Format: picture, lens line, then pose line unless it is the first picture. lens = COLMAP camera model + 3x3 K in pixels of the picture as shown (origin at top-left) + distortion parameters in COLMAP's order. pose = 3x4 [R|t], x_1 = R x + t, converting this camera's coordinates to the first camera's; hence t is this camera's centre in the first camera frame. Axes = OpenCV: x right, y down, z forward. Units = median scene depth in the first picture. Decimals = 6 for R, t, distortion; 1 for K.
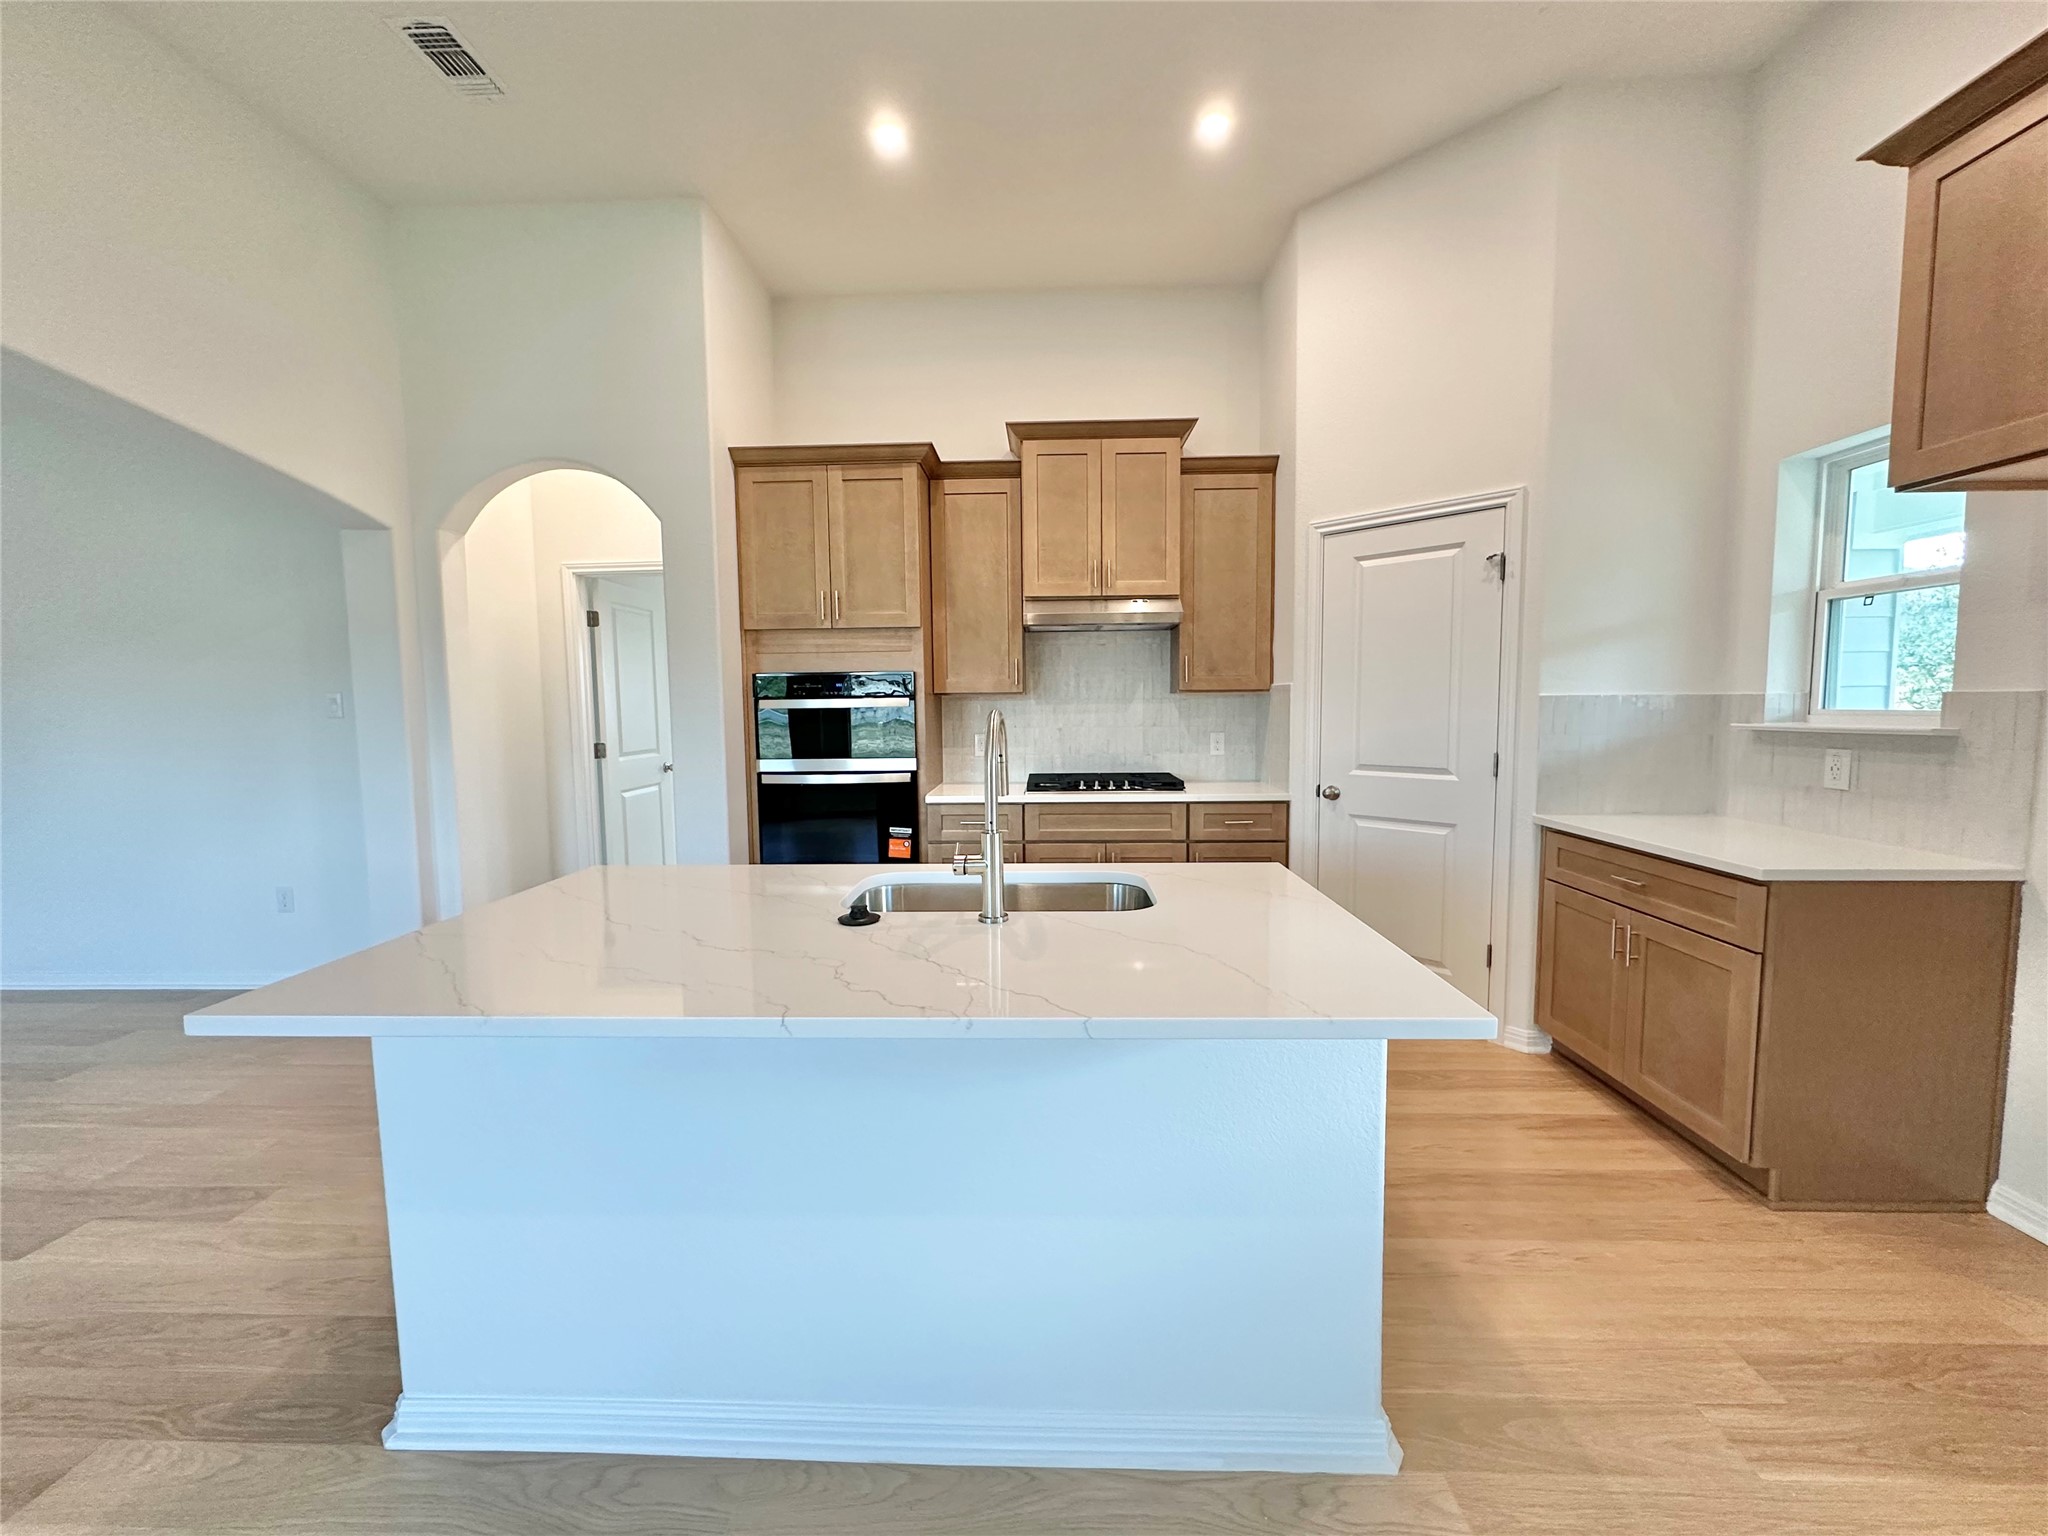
lens RADIAL K [[820.7, 0, 1025.5], [0, 820.7, 763.9], [0, 0, 1]] dist [-0.001289, 0.000601]
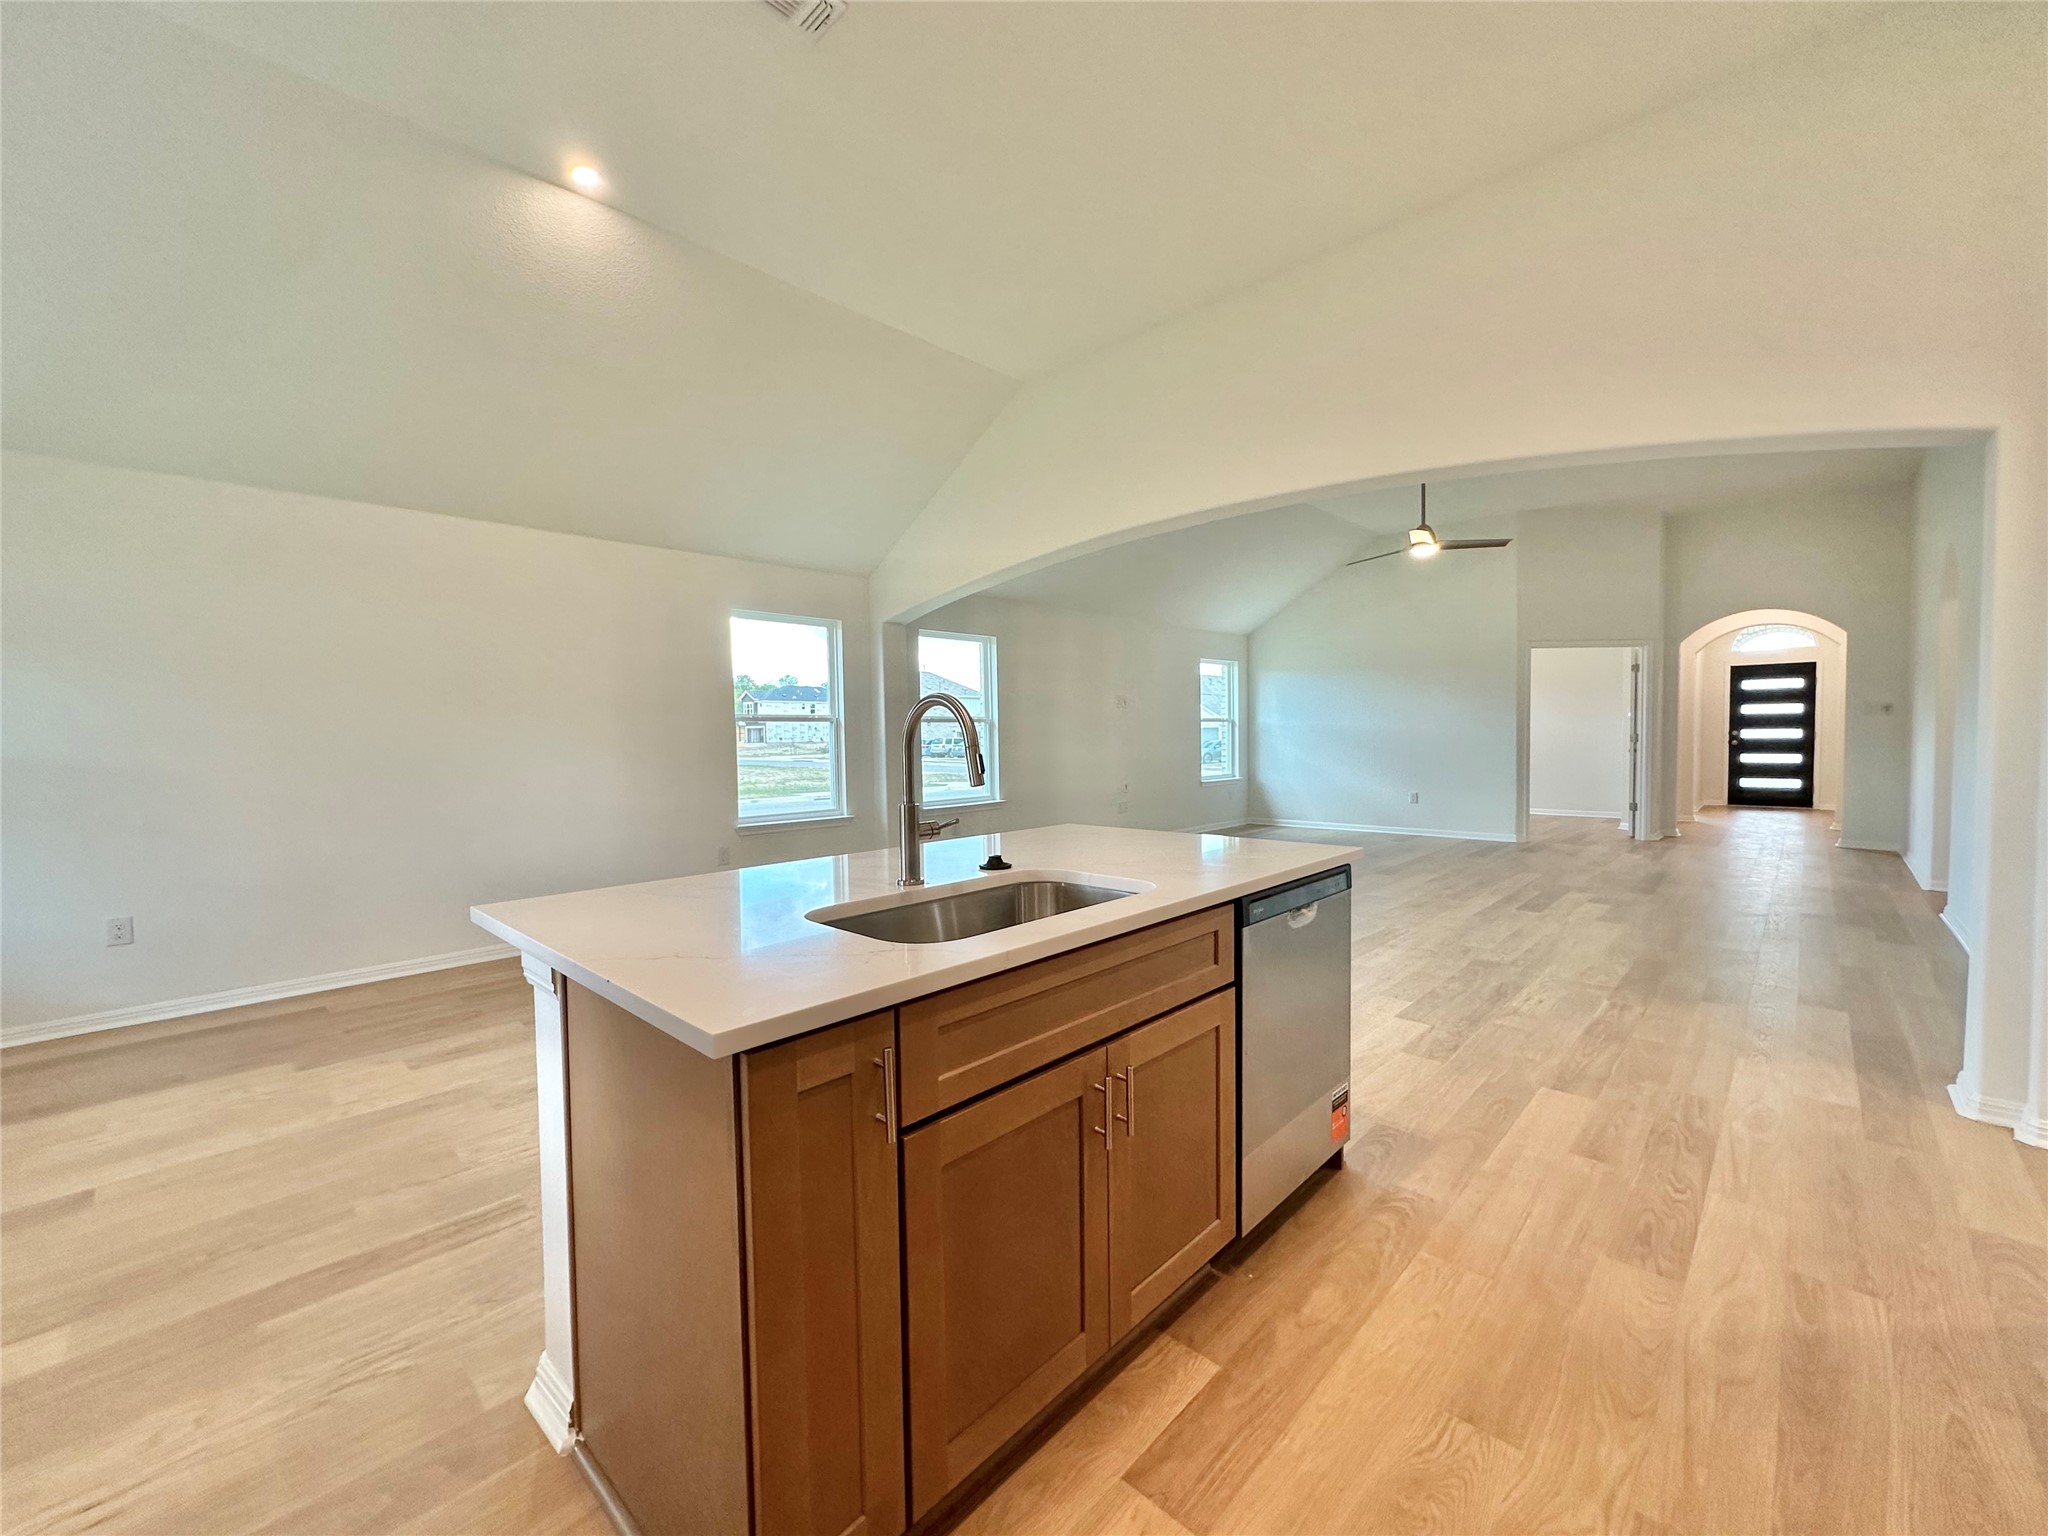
lens RADIAL K [[820.7, 0, 1025.5], [0, 820.7, 763.9], [0, 0, 1]] dist [-0.001289, 0.000601]
pose [[-0.665246, 0.047975, -0.745081, 0.298083], [-0.033951, 0.994957, 0.094378, -0.035717], [0.745852, 0.088081, -0.660262, 0.804307]]
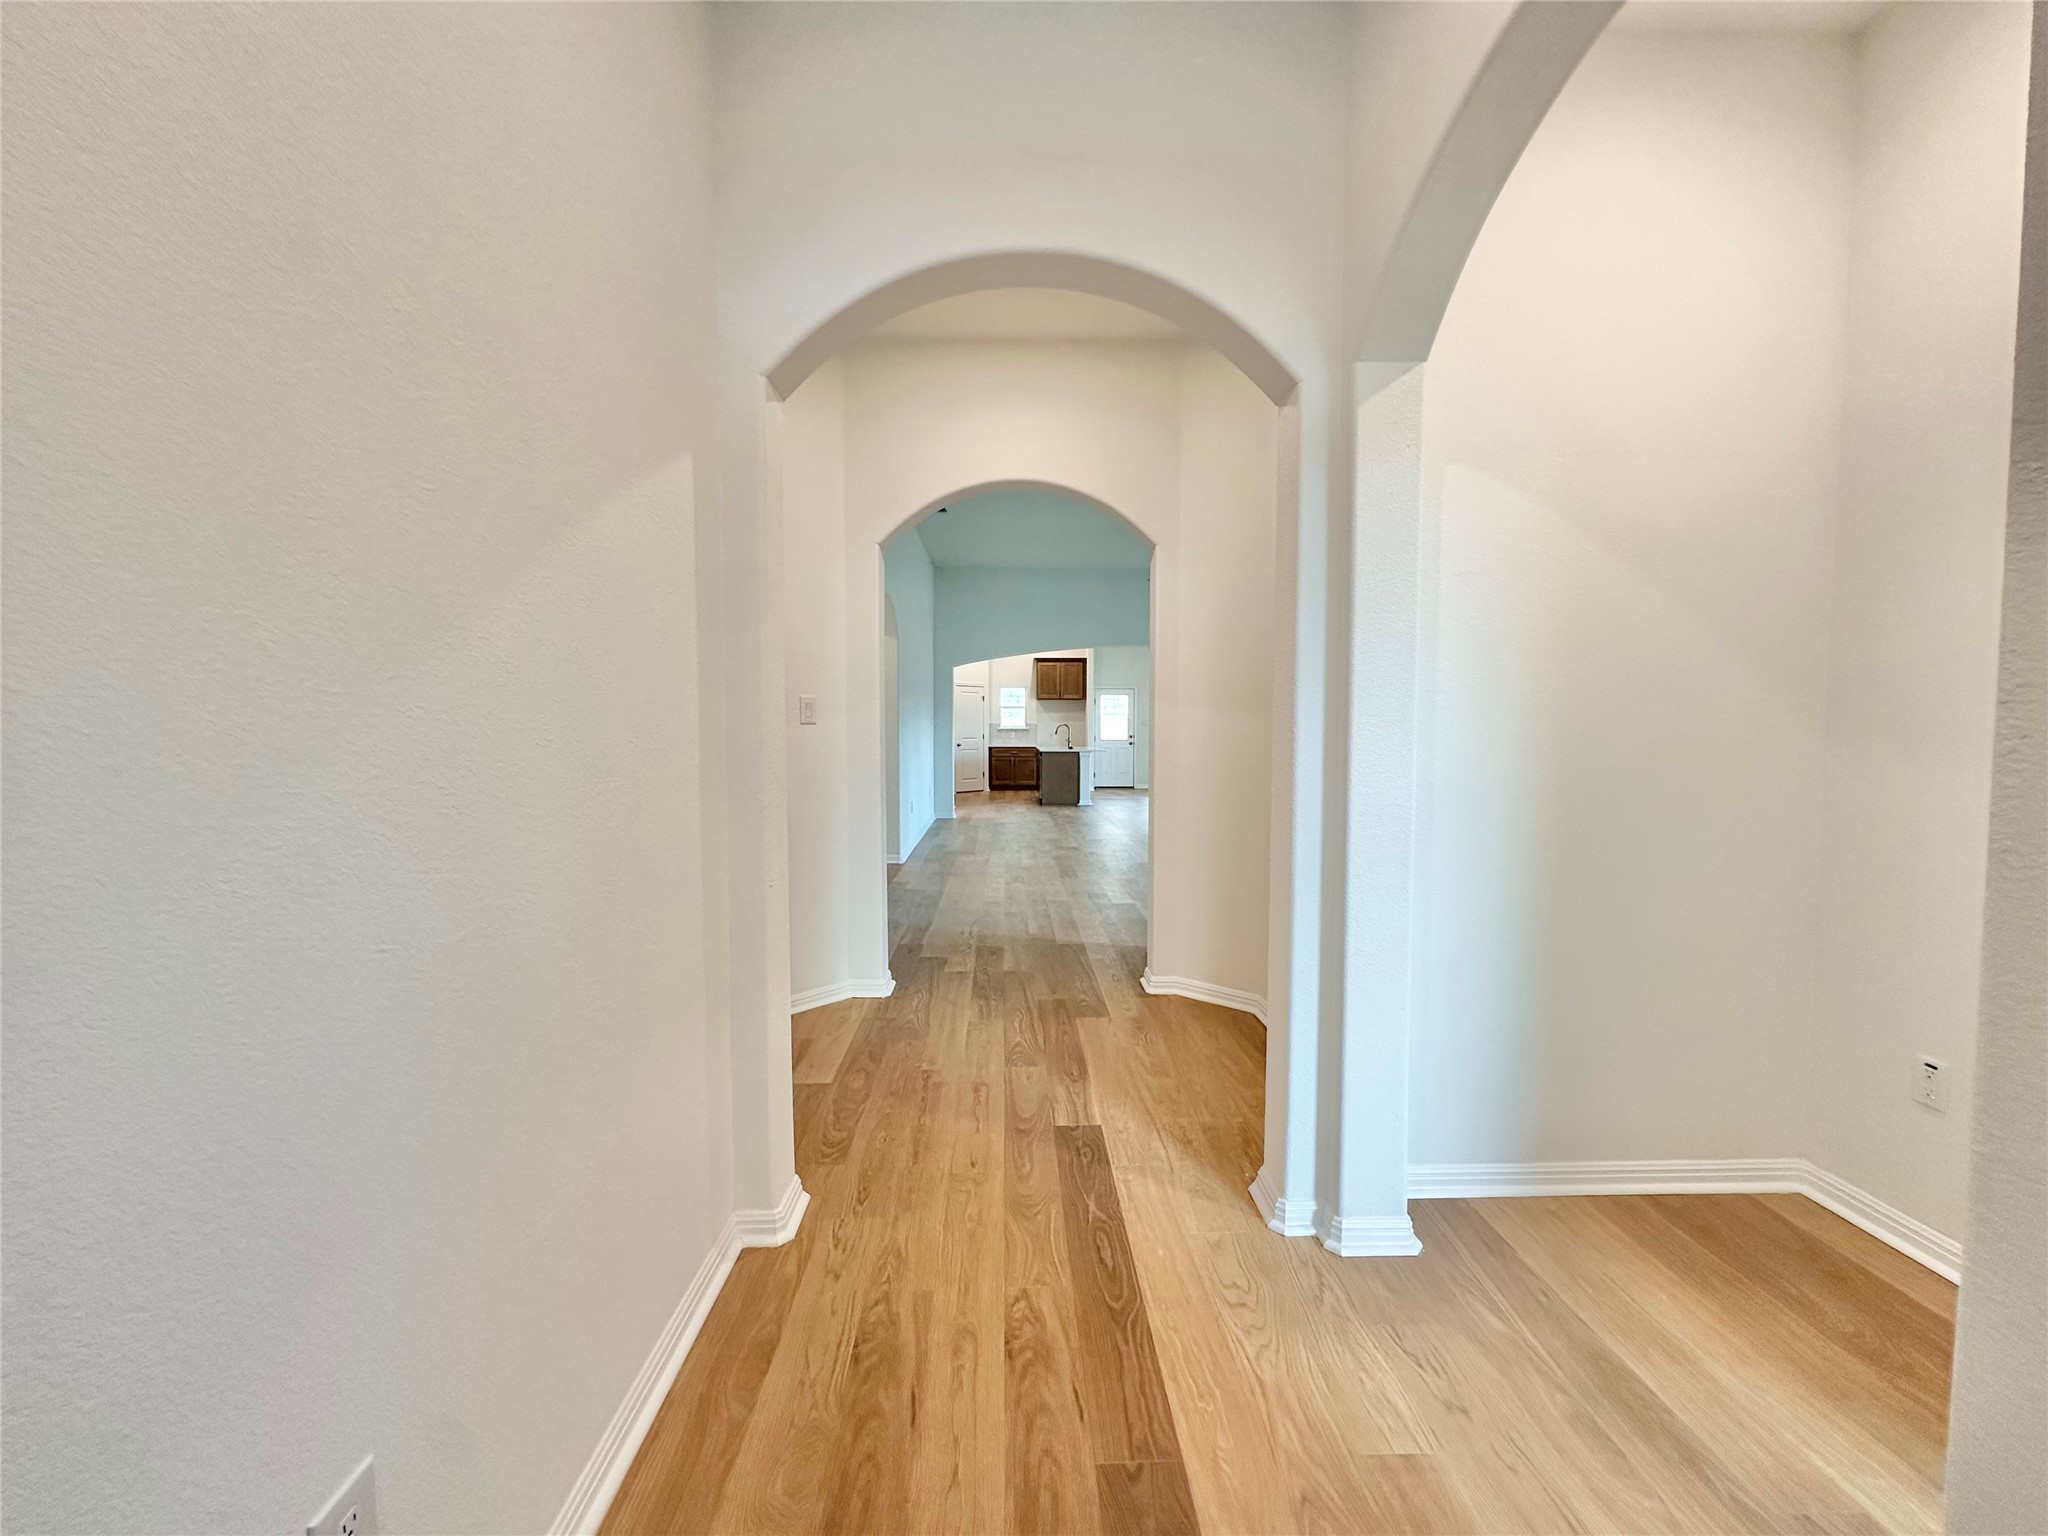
lens RADIAL K [[820.7, 0, 1025.5], [0, 820.7, 763.9], [0, 0, 1]] dist [-0.001289, 0.000601]
pose [[-0.059077, -0.034953, 0.997641, -3.768587], [0.075021, 0.996405, 0.039353, -0.007420], [-0.995430, 0.077169, -0.056243, 0.860023]]
